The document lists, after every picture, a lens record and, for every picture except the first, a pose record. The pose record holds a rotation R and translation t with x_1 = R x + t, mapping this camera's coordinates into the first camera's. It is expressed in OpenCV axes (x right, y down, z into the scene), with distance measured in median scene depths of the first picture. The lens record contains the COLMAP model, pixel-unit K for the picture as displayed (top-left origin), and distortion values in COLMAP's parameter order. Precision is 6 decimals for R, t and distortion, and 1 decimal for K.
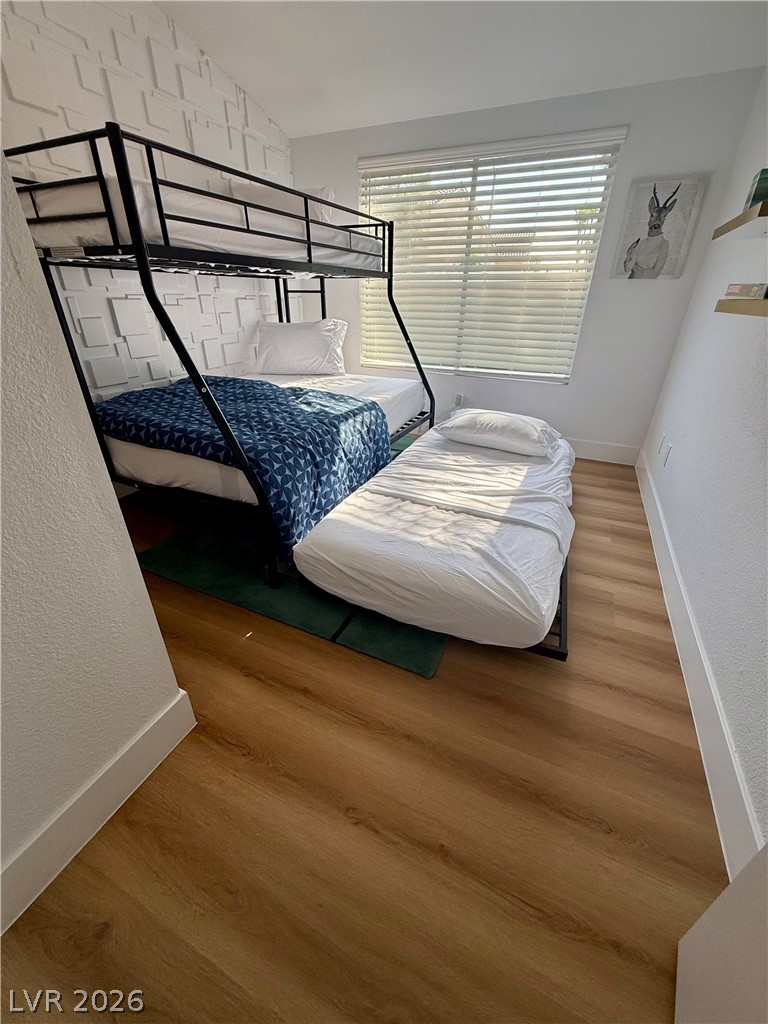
lens RADIAL K [[408.8, 0, 384.0], [0, 408.8, 512.0], [0, 0, 1]] dist [-0.006088, 0.000251]
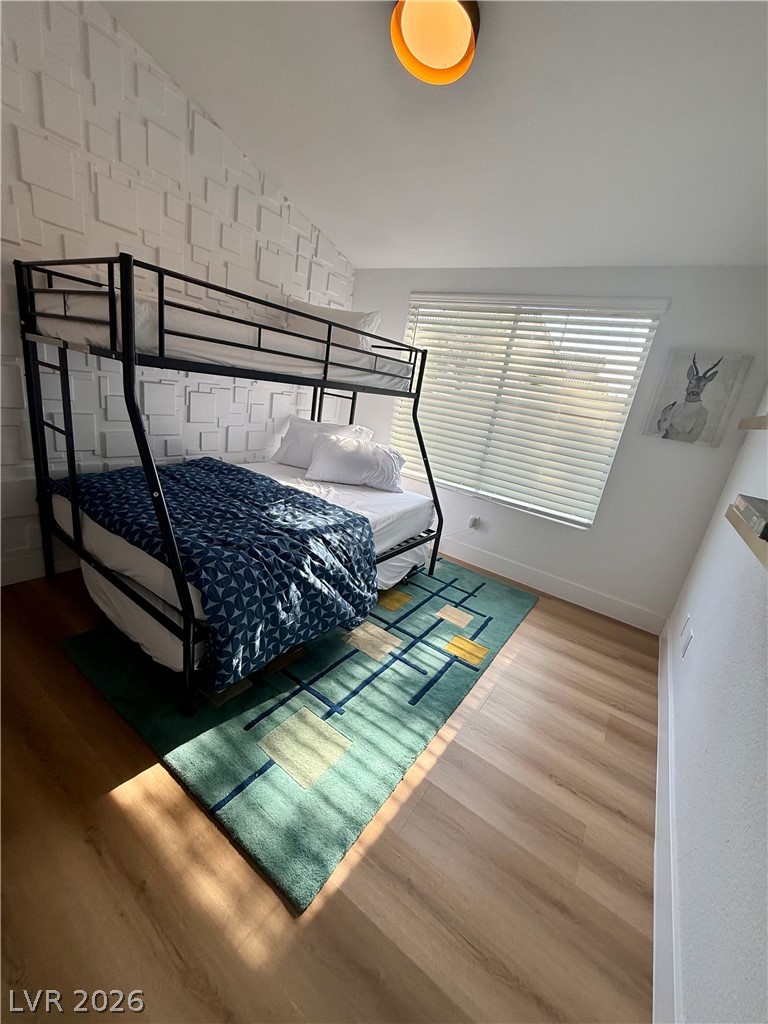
lens RADIAL K [[408.8, 0, 384.0], [0, 408.8, 512.0], [0, 0, 1]] dist [-0.006088, 0.000251]
pose [[0.975391, 0.183597, -0.122088, 0.133714], [-0.203863, 0.961894, -0.182207, -0.118376], [0.083983, 0.202613, 0.975651, 0.067864]]
